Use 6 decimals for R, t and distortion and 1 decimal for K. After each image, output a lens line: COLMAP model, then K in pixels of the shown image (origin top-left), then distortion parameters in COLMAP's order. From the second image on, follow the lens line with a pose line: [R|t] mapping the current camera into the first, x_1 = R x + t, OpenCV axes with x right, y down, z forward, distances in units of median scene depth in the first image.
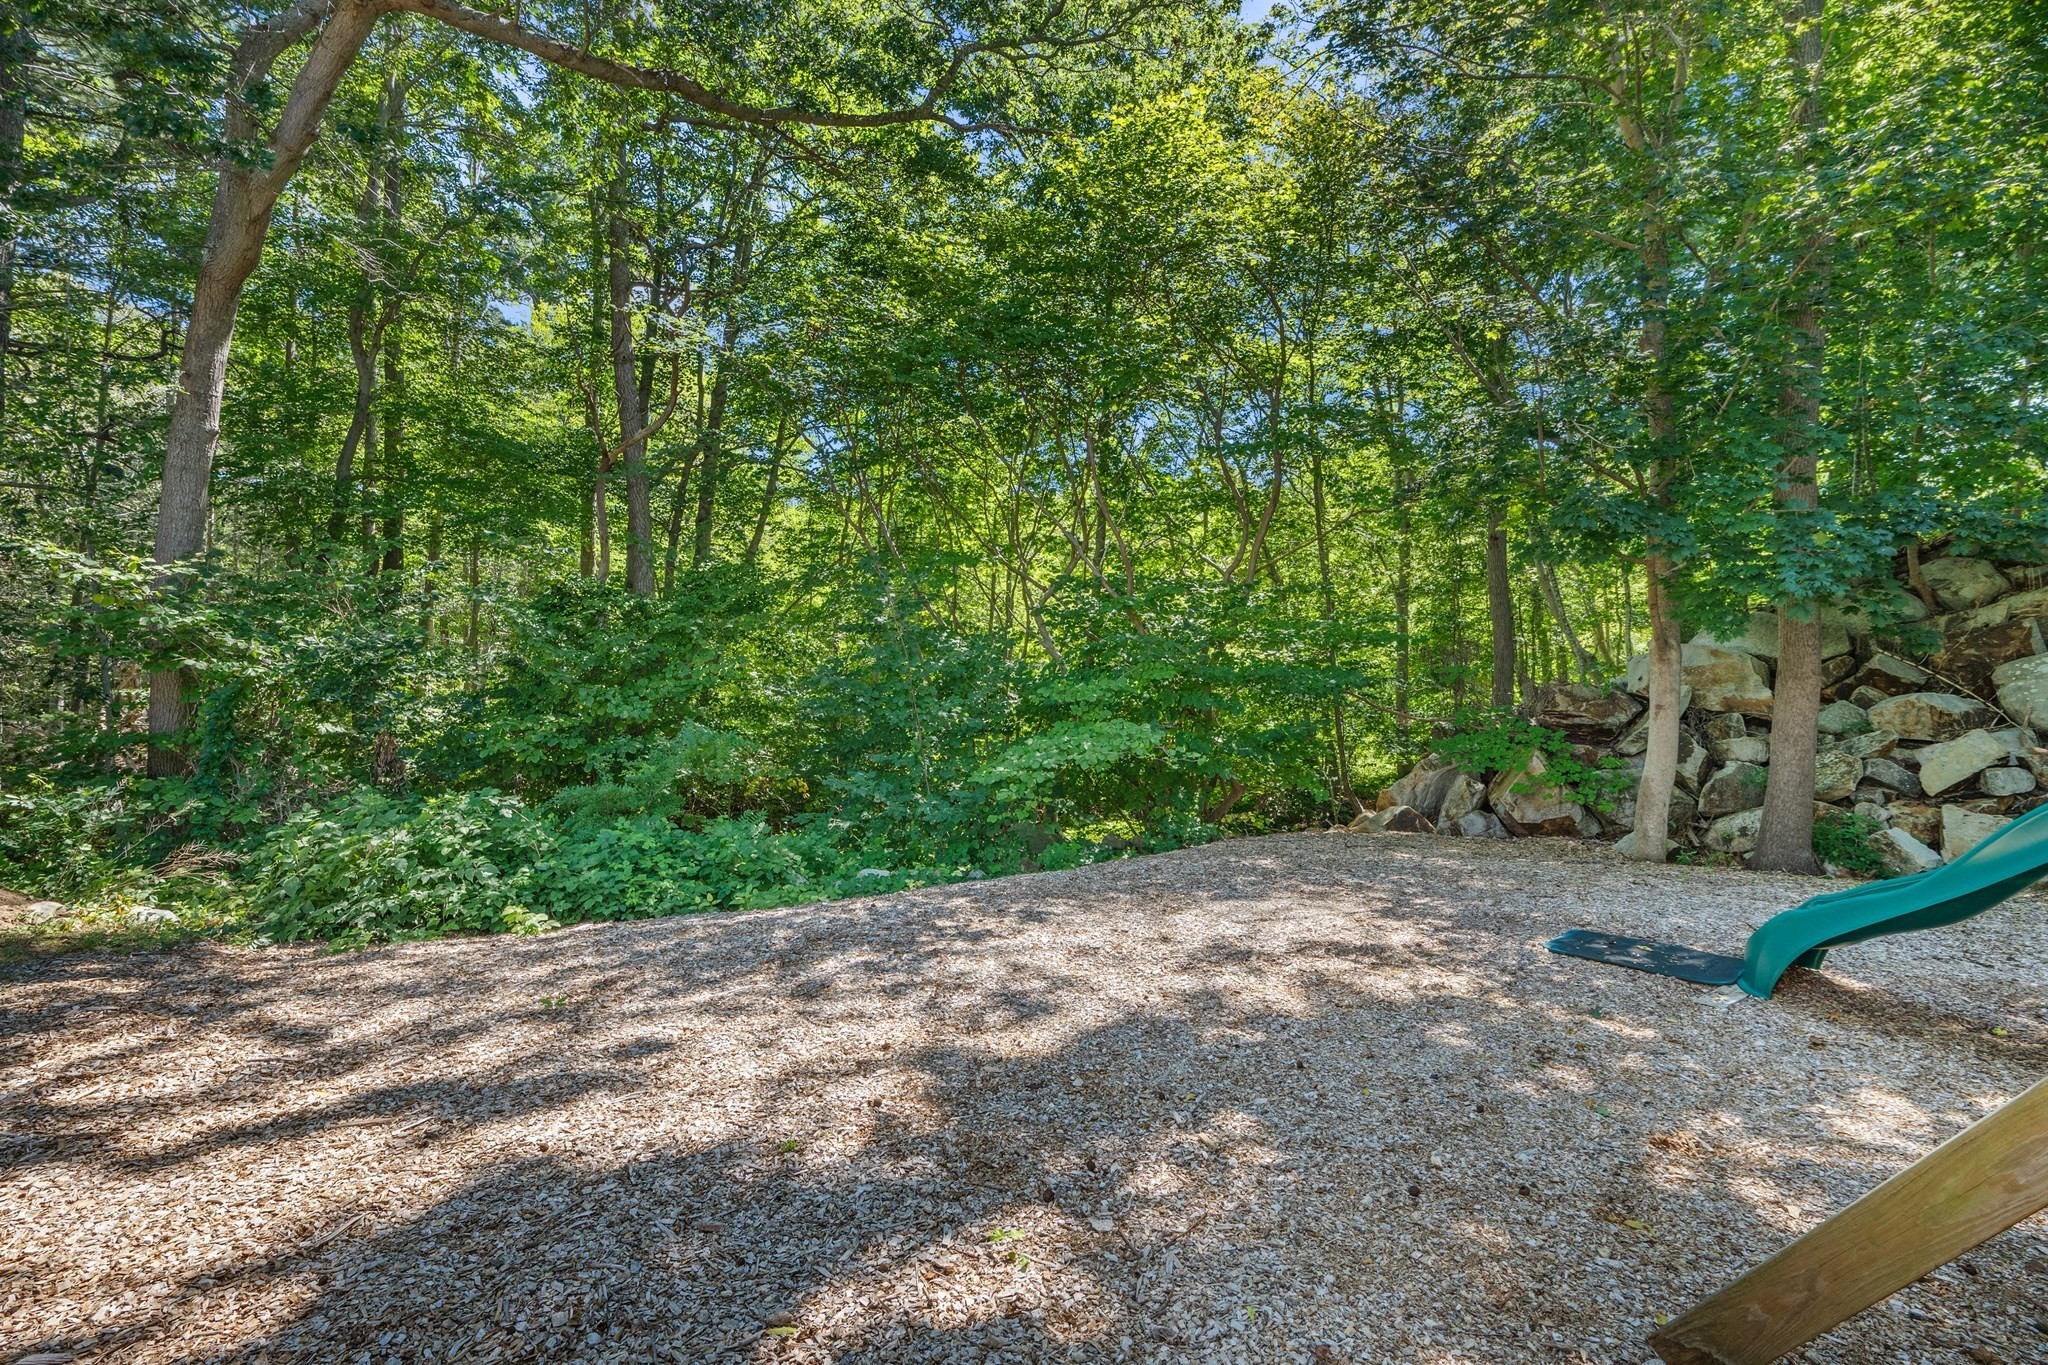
lens RADIAL K [[859.5, 0, 1023.8], [0, 859.5, 676.8], [0, 0, 1]] dist [-0.003824, -0.000382]
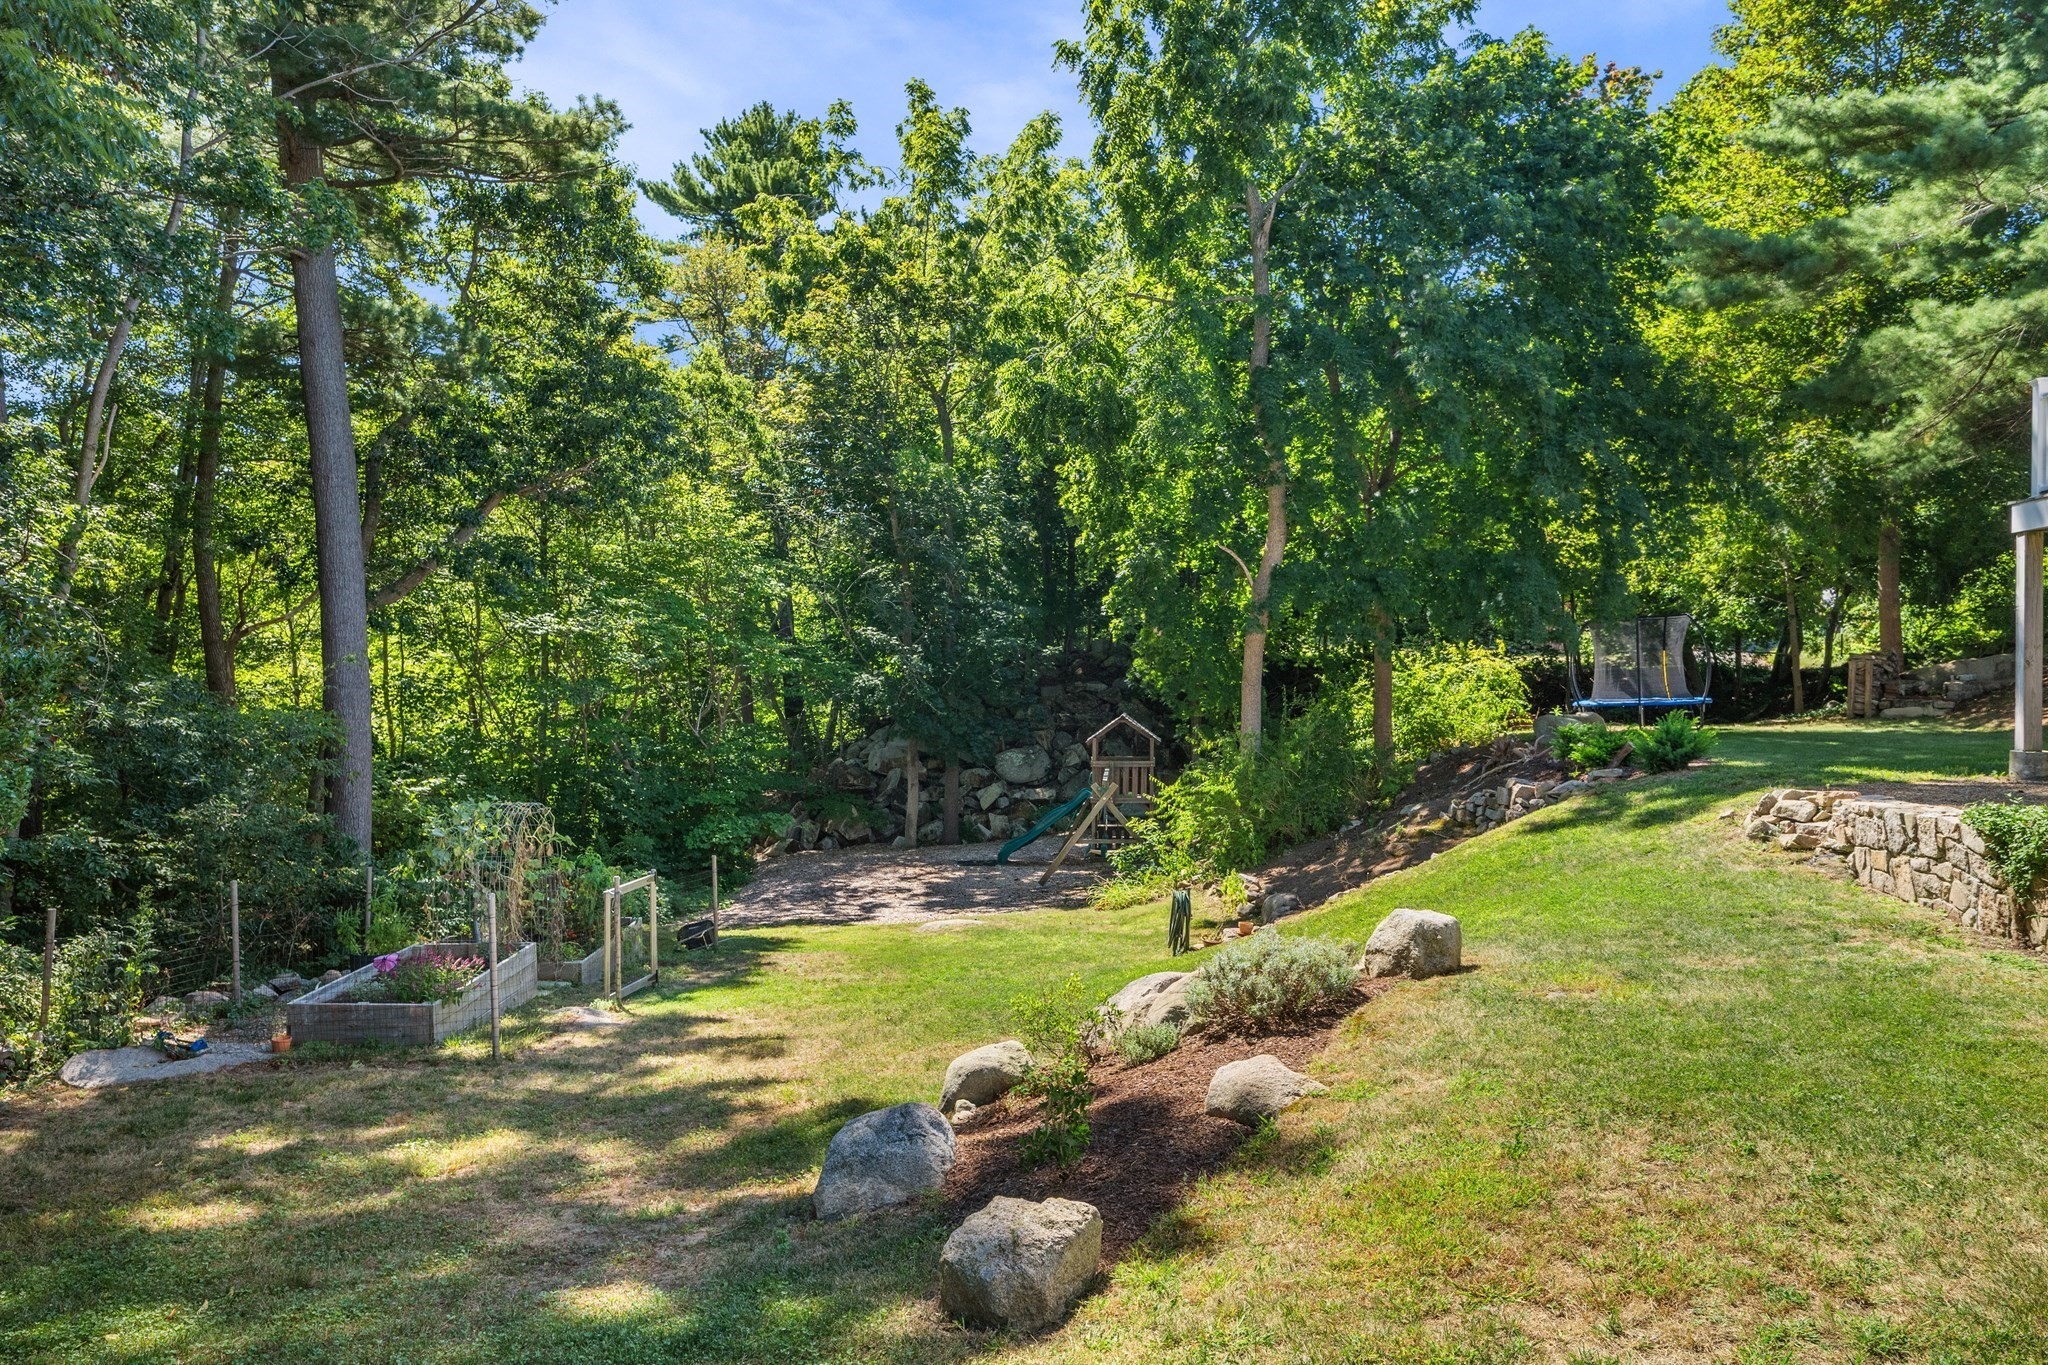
lens RADIAL K [[1325.5, 0, 1024.6], [0, 1325.5, 668.4], [0, 0, 1]] dist [-0.006235, 0.004552]
pose [[0.560188, -0.014310, 0.828242, -2.307304], [0.001534, 0.999867, 0.016238, -0.371809], [-0.828364, -0.007826, 0.560135, -1.434171]]
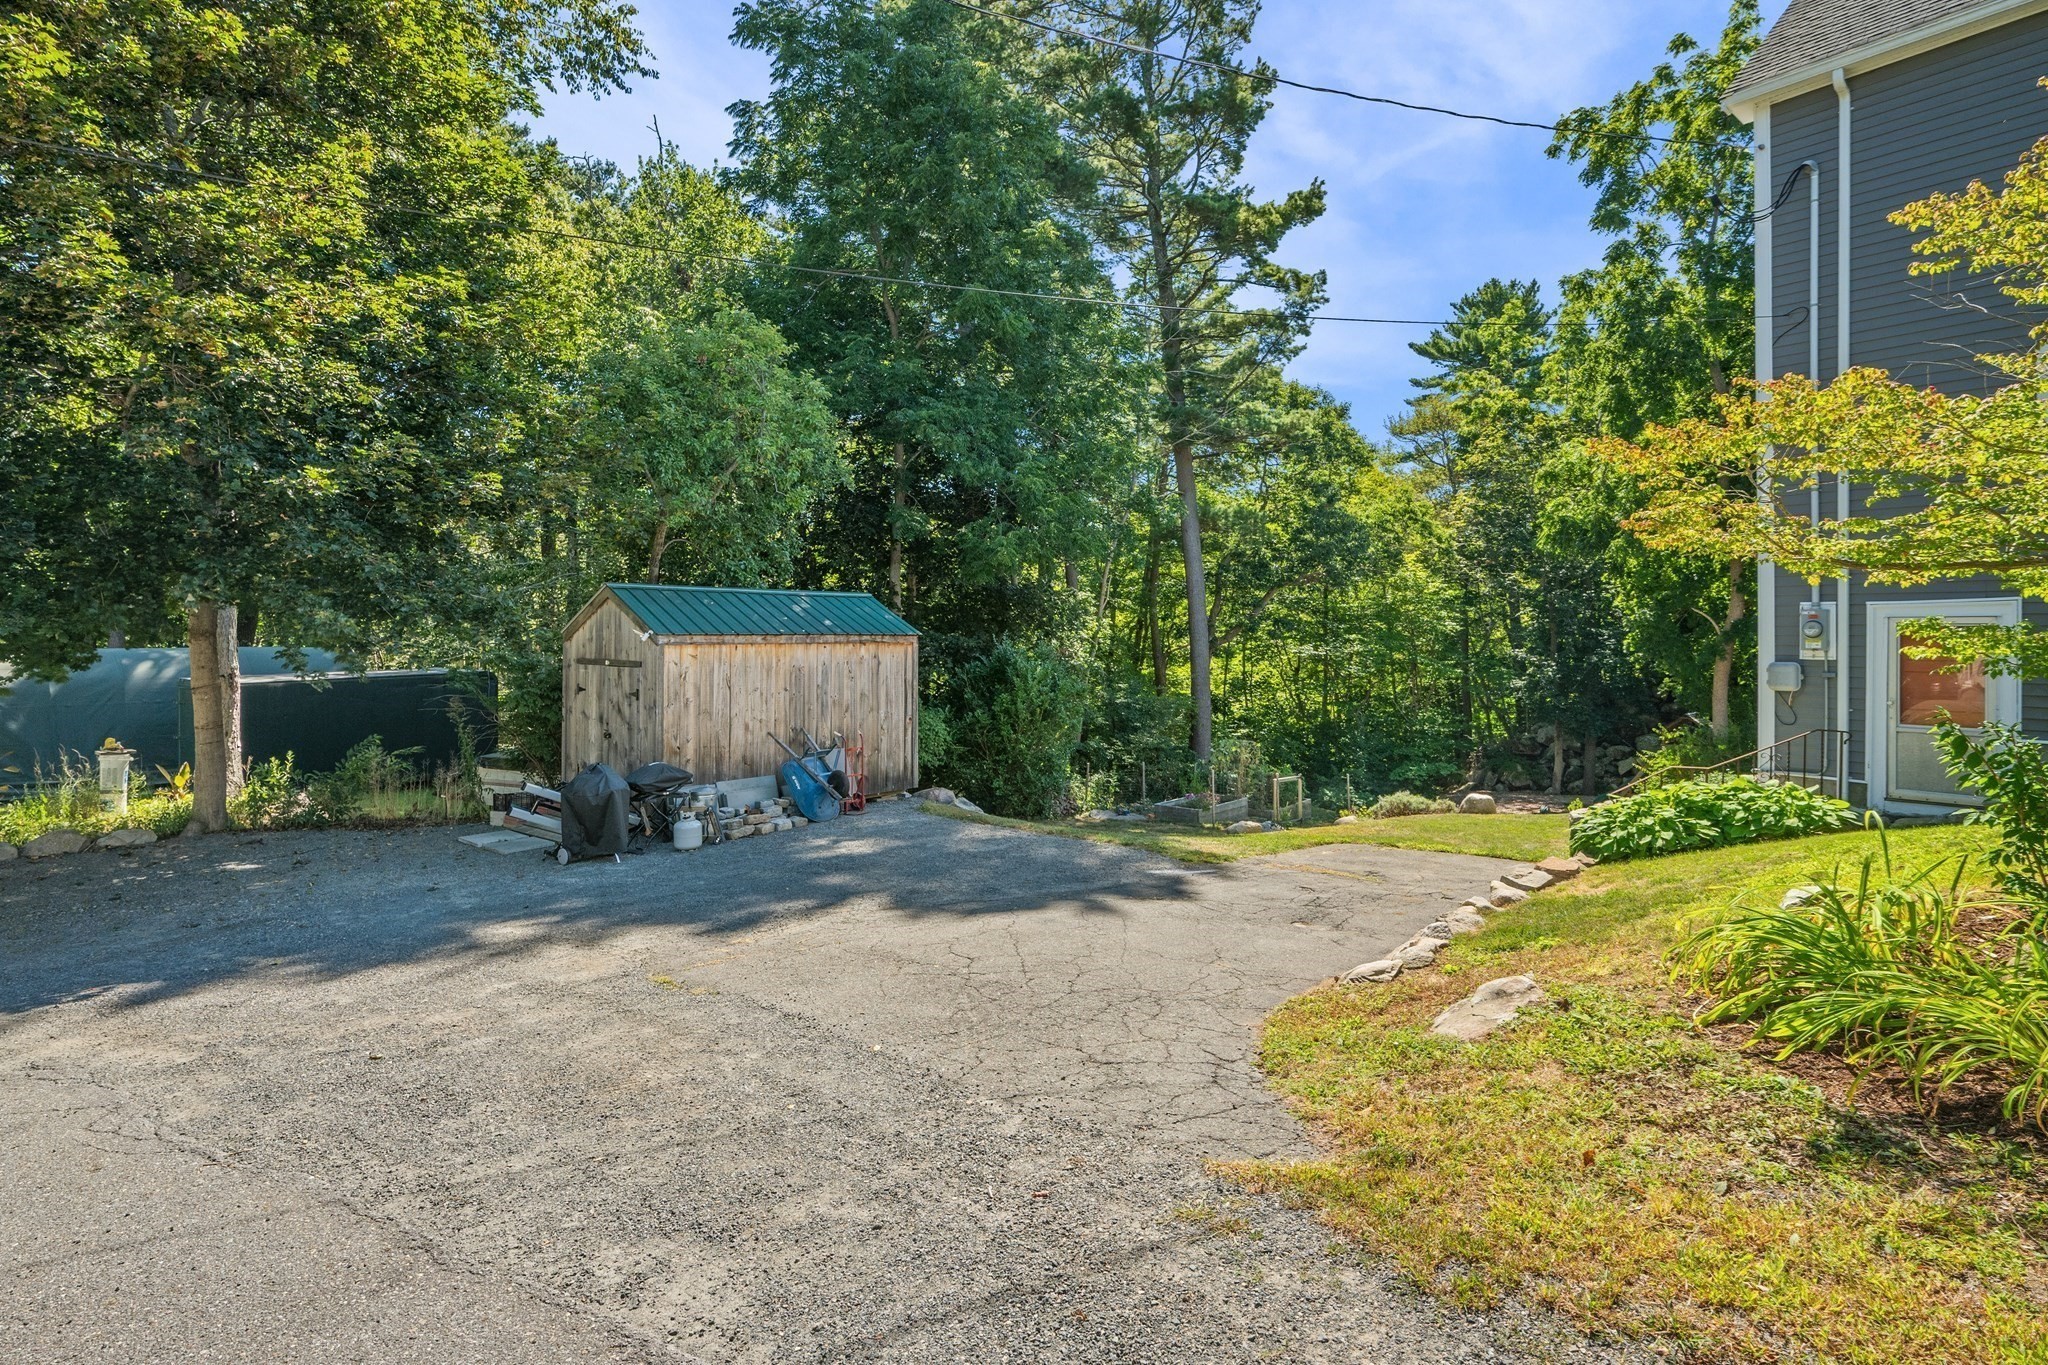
lens RADIAL K [[1025.0, 0, 1025.7], [0, 1025.0, 635.8], [0, 0, 1]] dist [-0.009370, 0.000288]
pose [[0.963275, -0.003519, 0.268493, -2.739019], [0.004162, 0.999990, -0.001825, -0.485137], [-0.268484, 0.002875, 0.963280, -2.715872]]
